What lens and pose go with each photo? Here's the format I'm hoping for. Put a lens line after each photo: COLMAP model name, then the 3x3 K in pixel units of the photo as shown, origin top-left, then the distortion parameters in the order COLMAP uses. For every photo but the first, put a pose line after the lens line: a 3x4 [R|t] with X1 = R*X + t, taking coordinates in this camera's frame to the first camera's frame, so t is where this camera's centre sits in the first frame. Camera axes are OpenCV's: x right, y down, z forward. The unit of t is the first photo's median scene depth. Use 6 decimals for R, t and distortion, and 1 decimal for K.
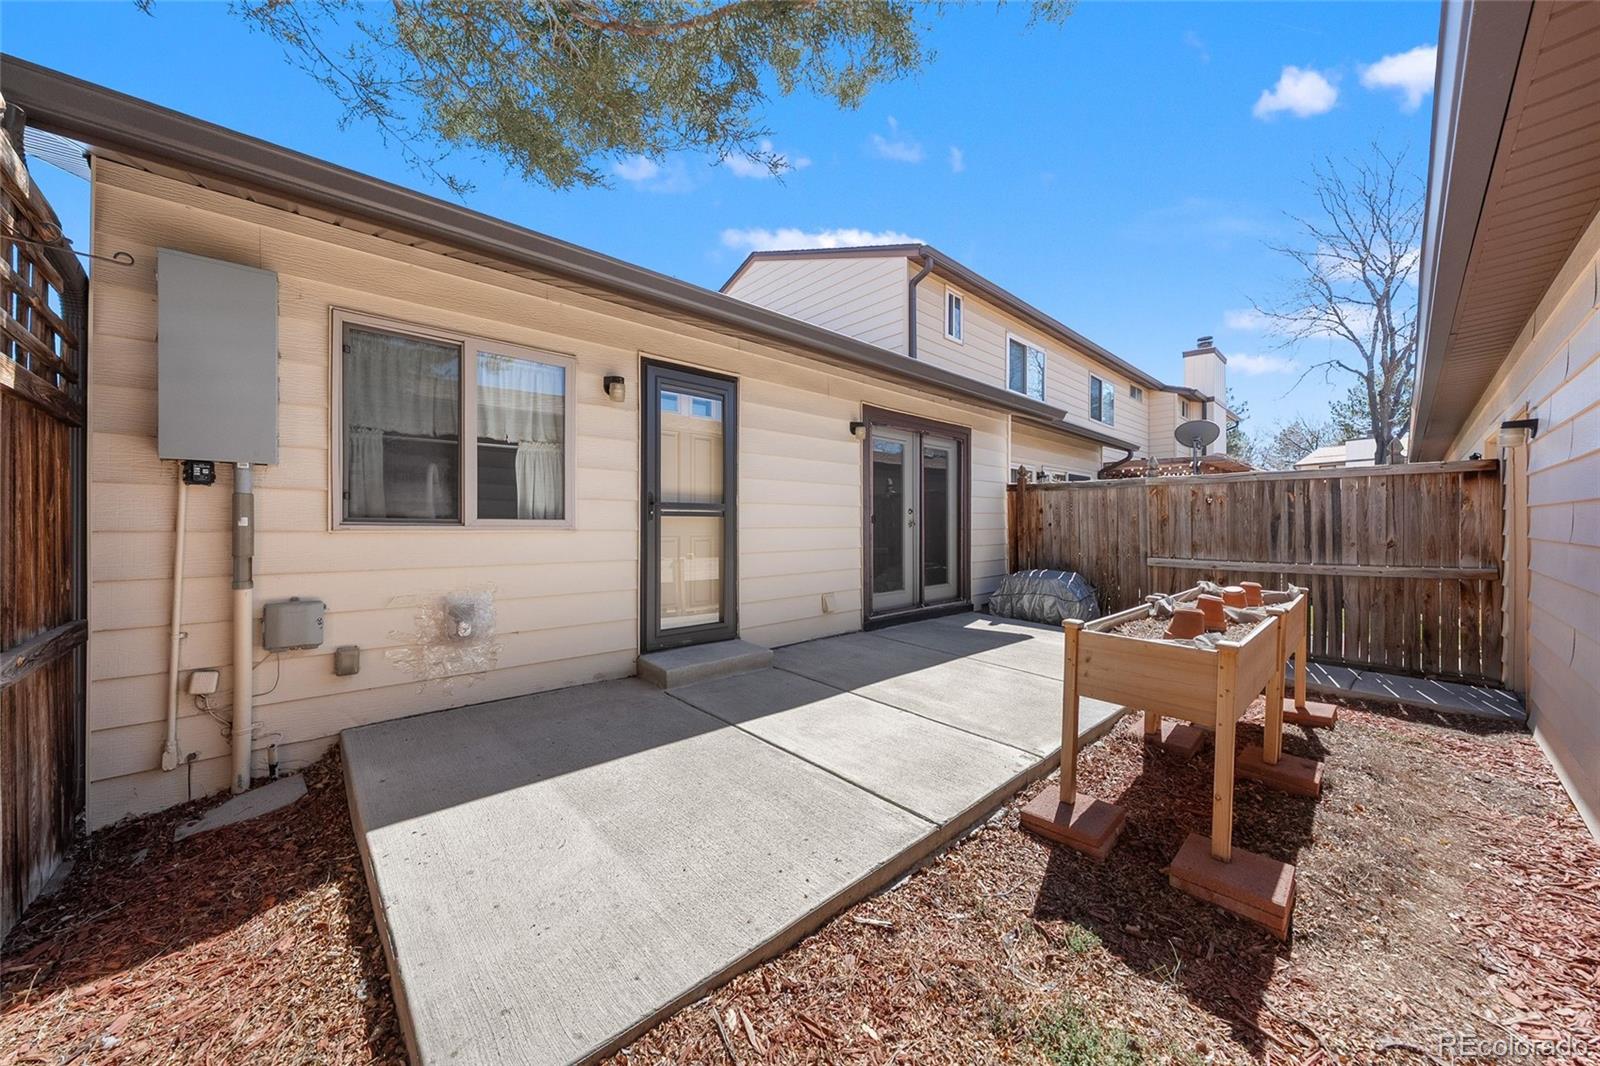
lens RADIAL K [[543.6, 0, 792.9], [0, 543.6, 526.2], [0, 0, 1]] dist [-0.001970, 0.000005]
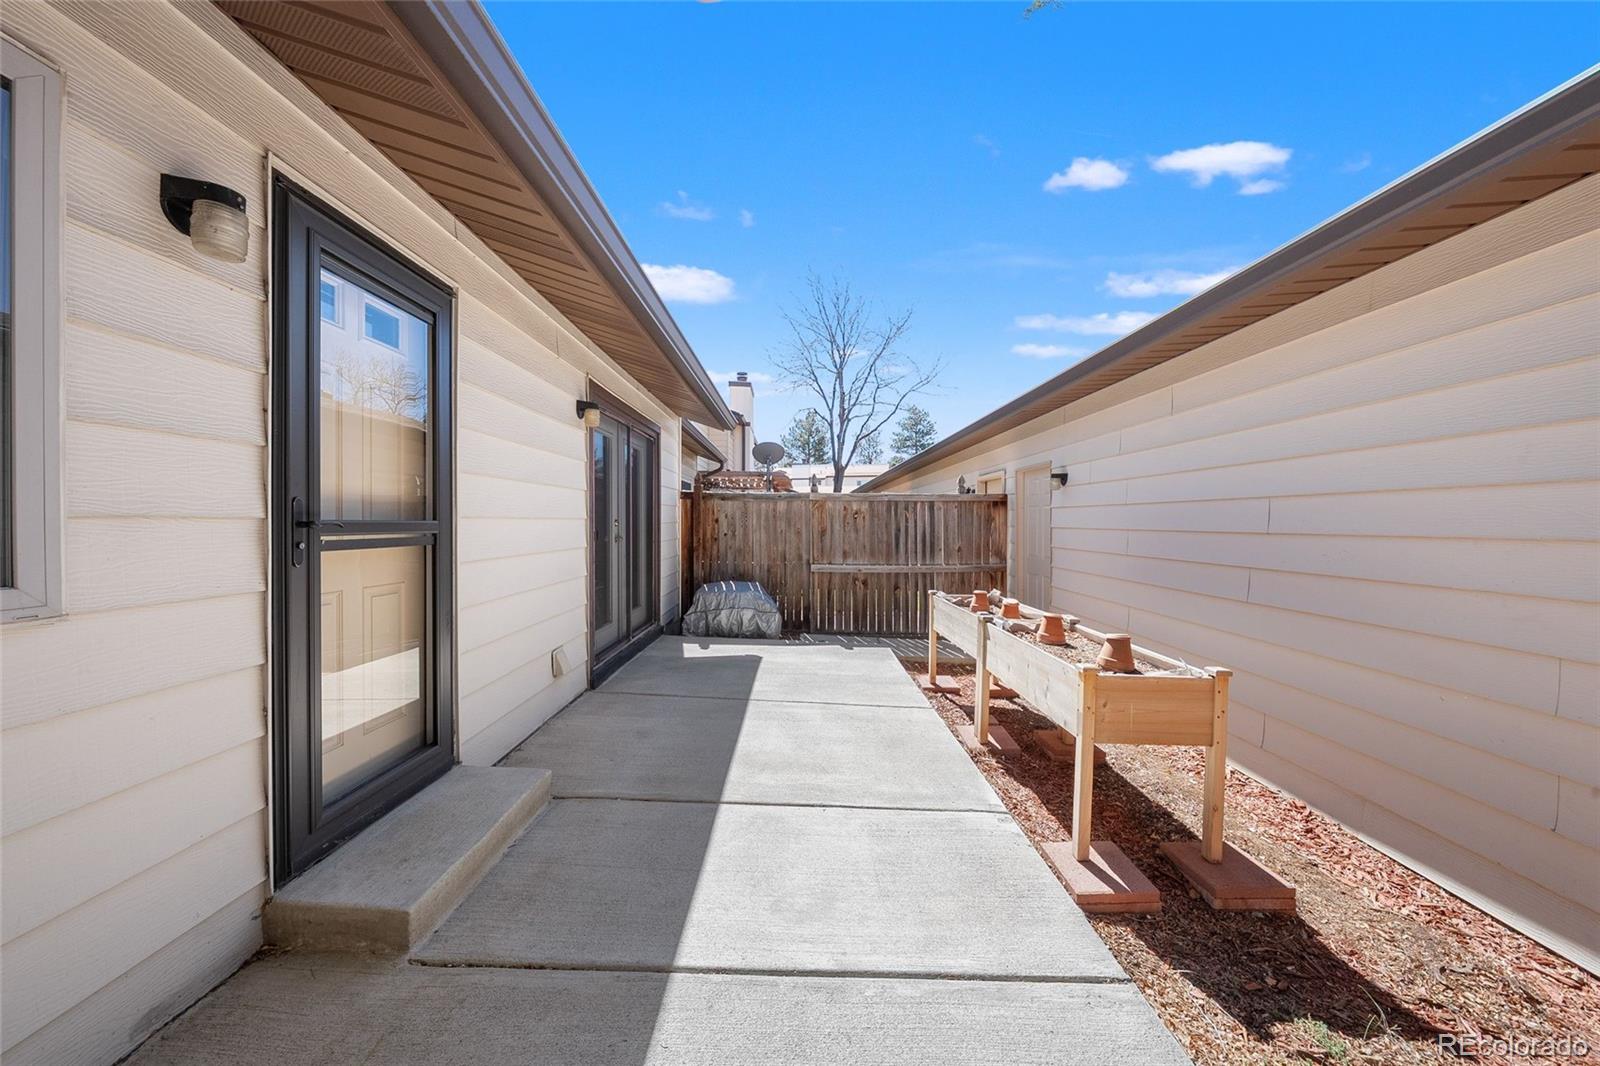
lens RADIAL K [[543.6, 0, 792.9], [0, 543.6, 526.2], [0, 0, 1]] dist [-0.001970, 0.000005]
pose [[0.683872, -0.003361, 0.729594, -0.268965], [-0.000052, 0.999989, 0.004656, -0.037404], [-0.729602, -0.003223, 0.683864, 0.375115]]
